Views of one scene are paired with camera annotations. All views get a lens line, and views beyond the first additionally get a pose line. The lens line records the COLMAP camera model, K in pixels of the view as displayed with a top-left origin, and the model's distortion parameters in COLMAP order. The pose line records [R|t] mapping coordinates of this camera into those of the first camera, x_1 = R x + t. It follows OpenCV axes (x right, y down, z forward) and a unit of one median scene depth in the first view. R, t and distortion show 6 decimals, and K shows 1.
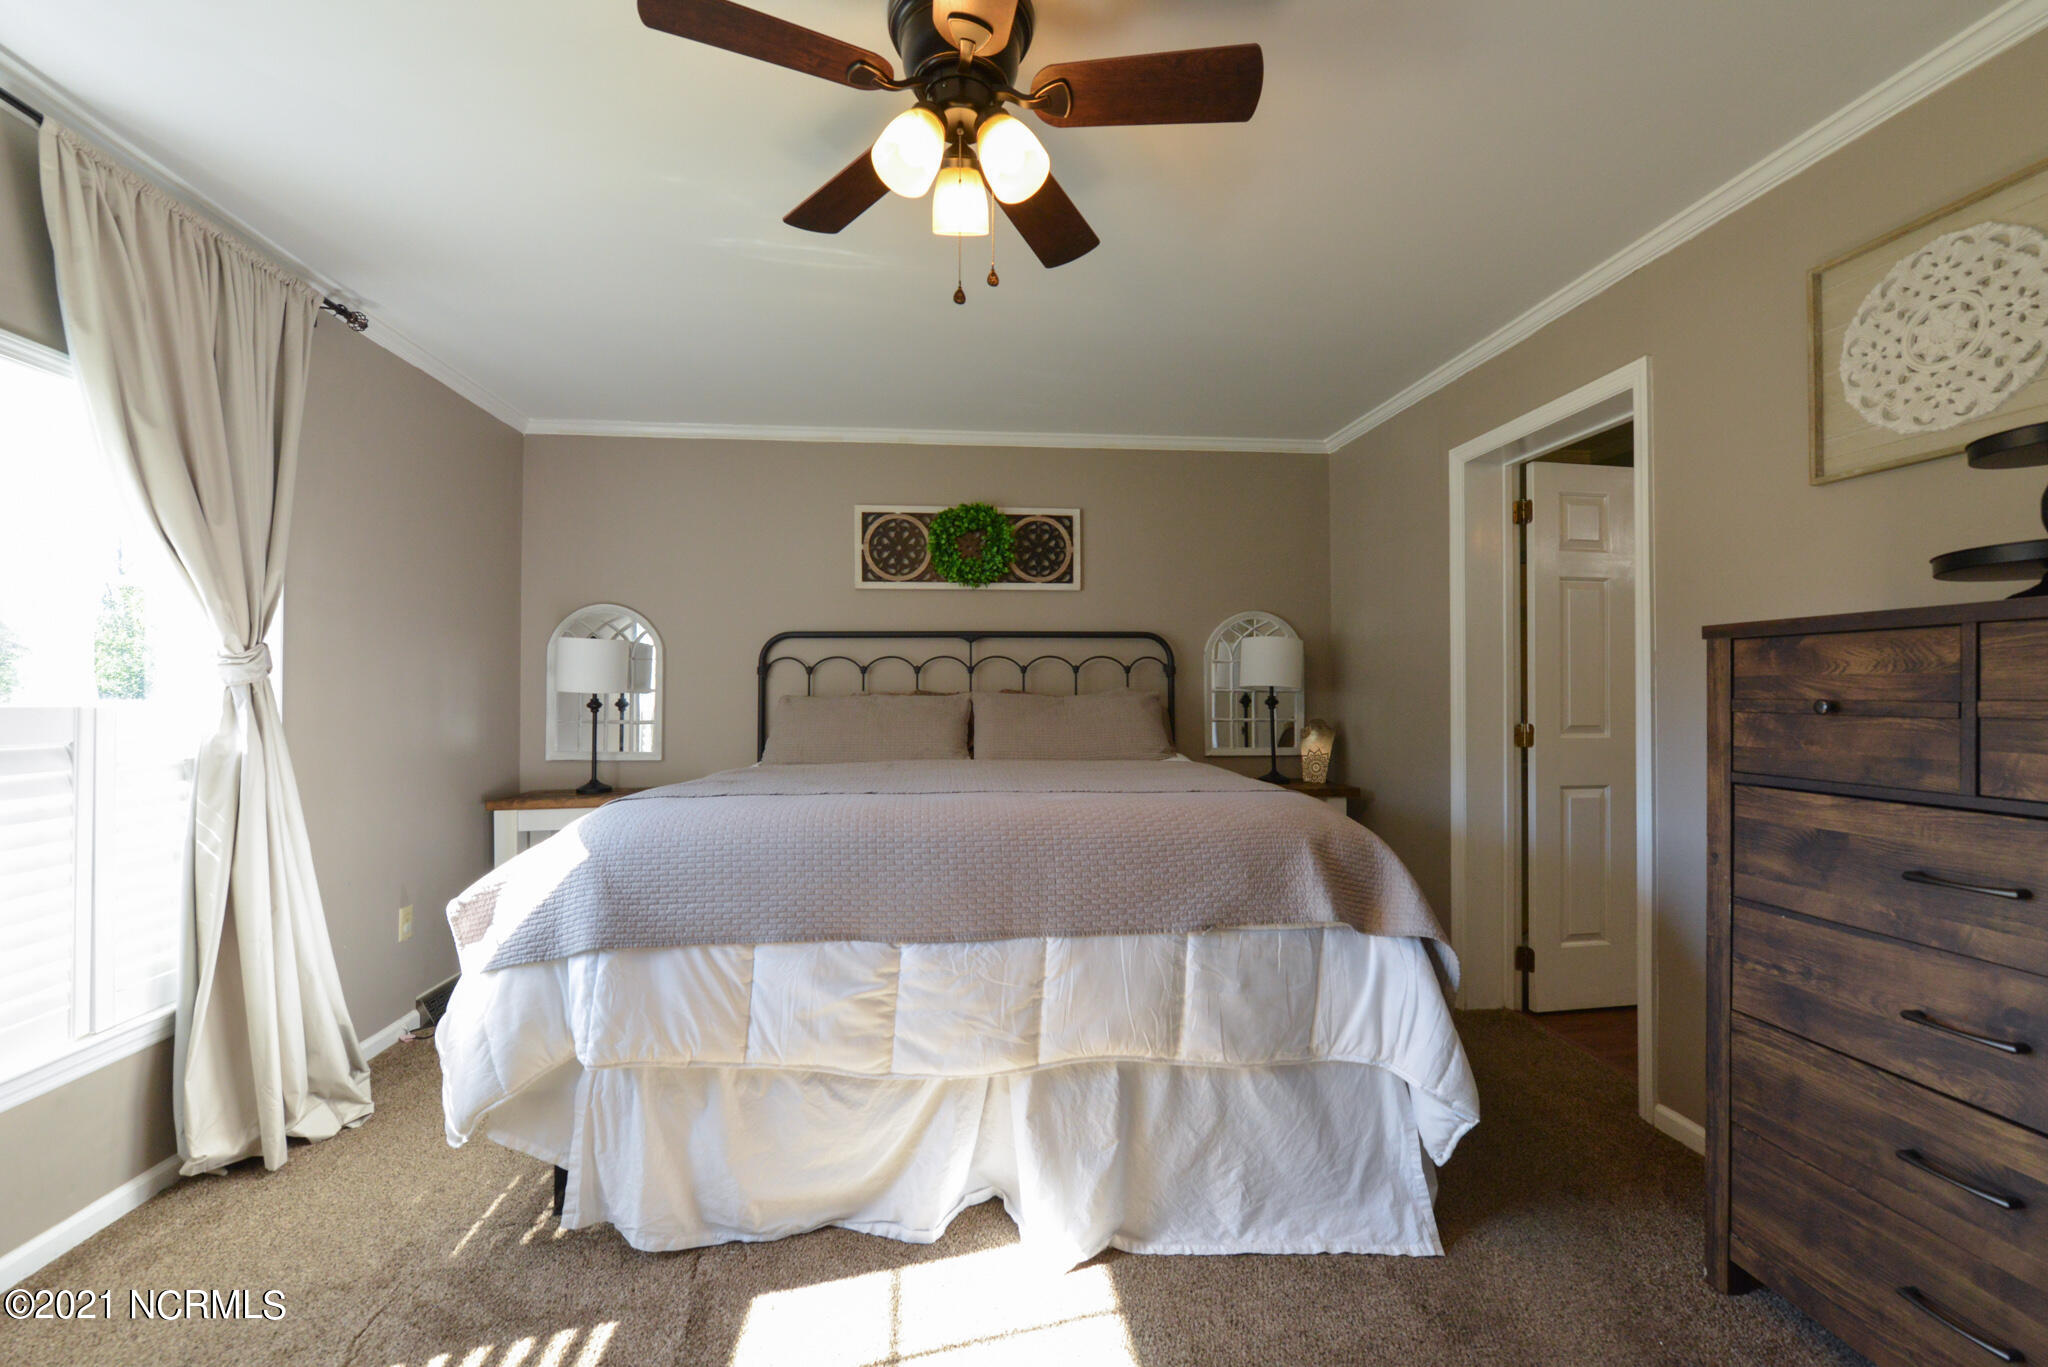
lens RADIAL K [[821.8, 0, 1026.6], [0, 821.8, 686.4], [0, 0, 1]] dist [-0.010427, -0.000621]
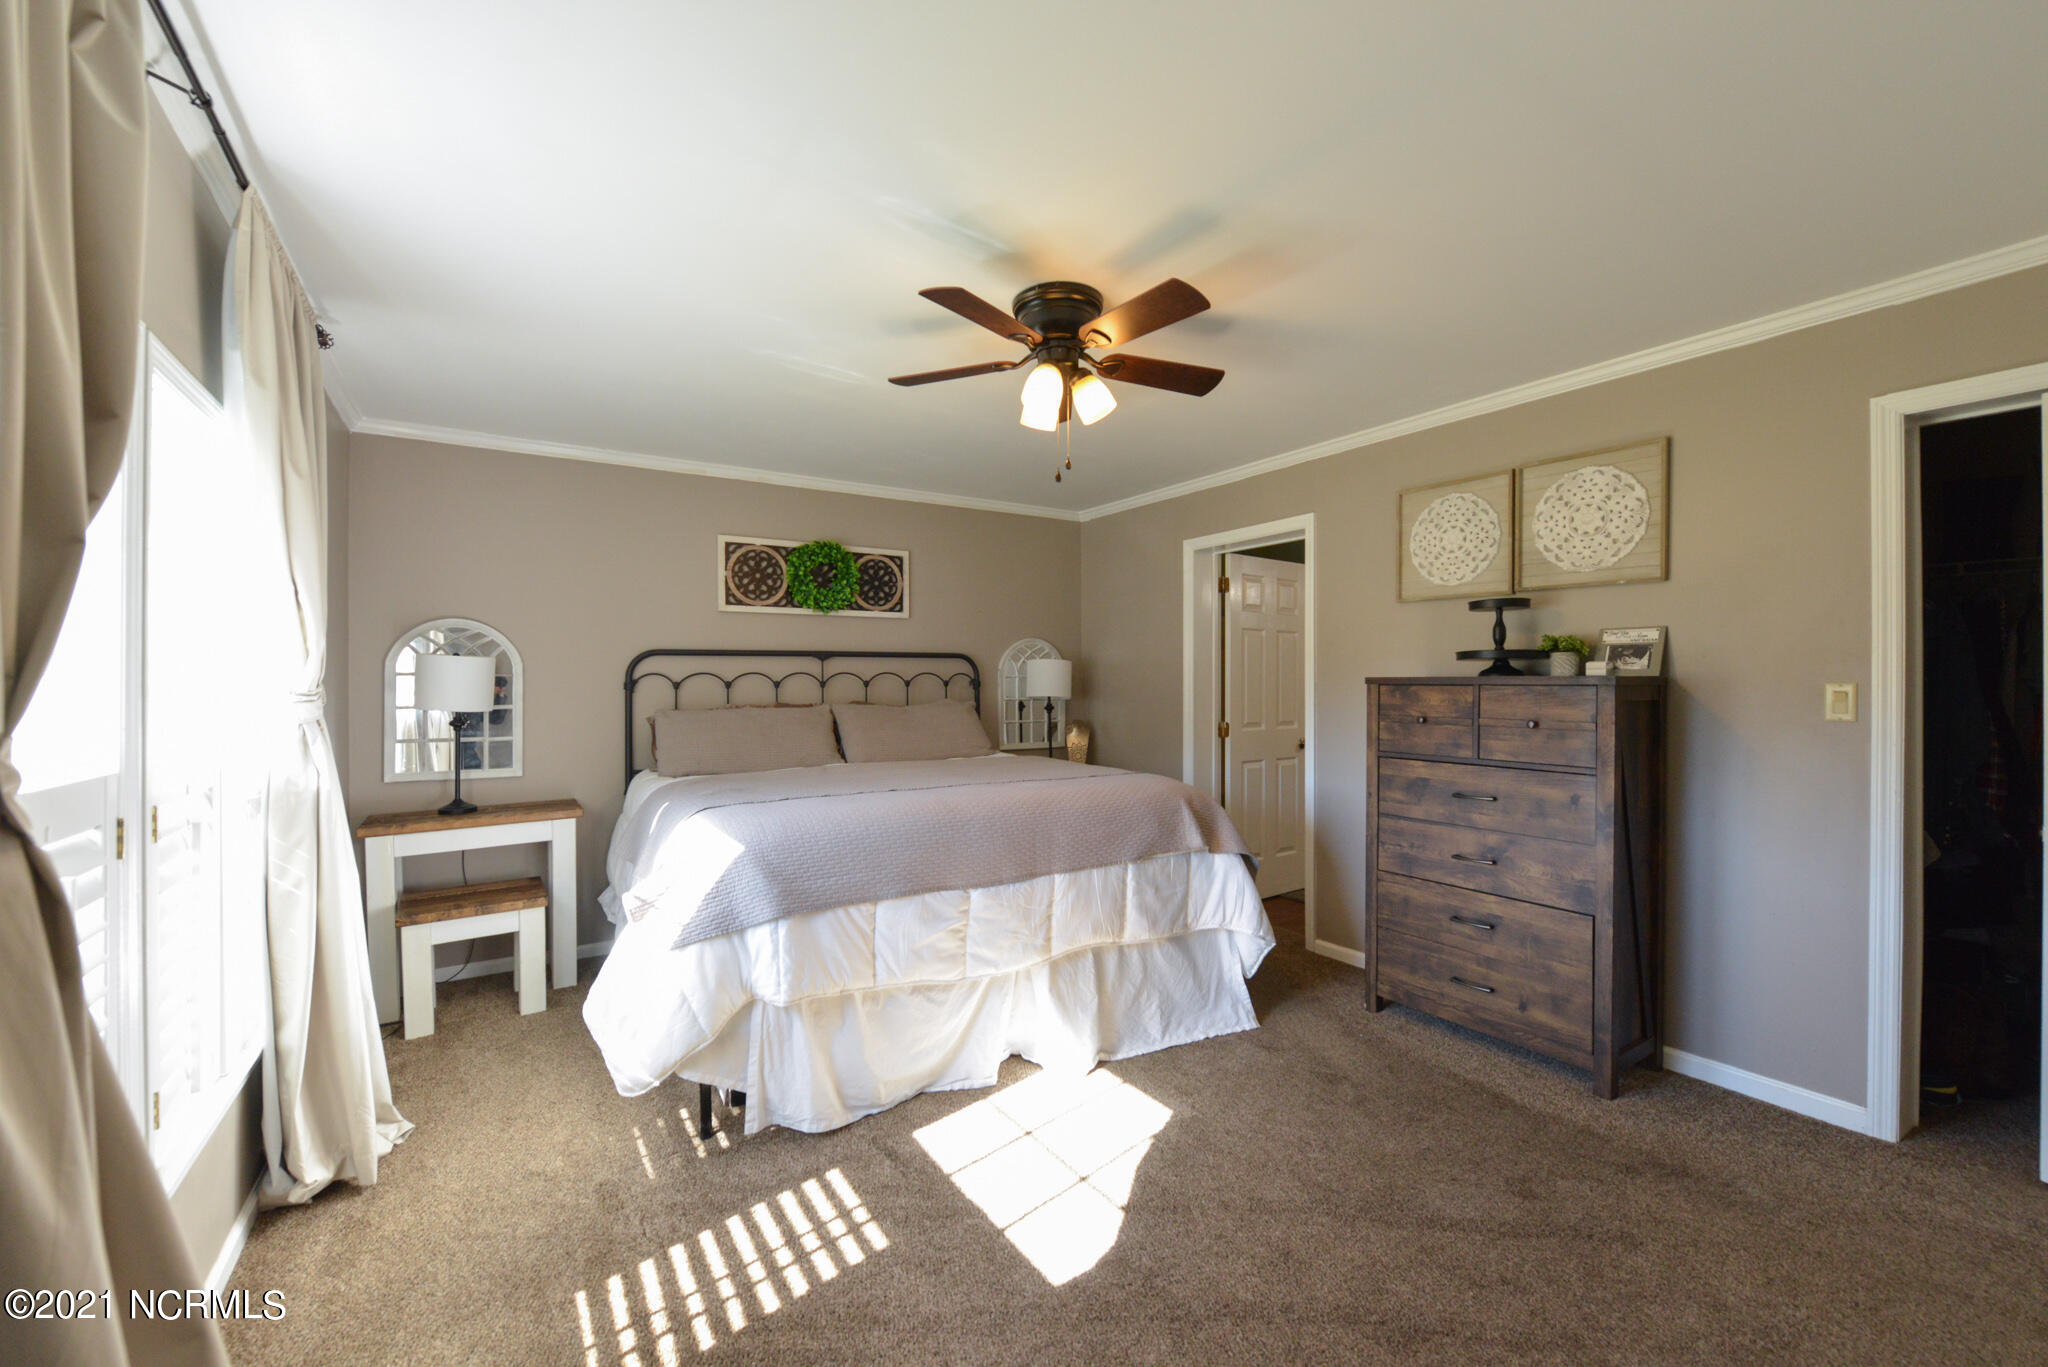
lens RADIAL K [[821.8, 0, 1021.4], [0, 821.8, 687.8], [0, 0, 1]] dist [-0.010427, -0.000621]
pose [[0.890853, -0.004557, 0.454268, -0.743647], [-0.002016, 0.999900, 0.013982, -0.069443], [-0.454287, -0.013372, 0.890755, -0.351629]]
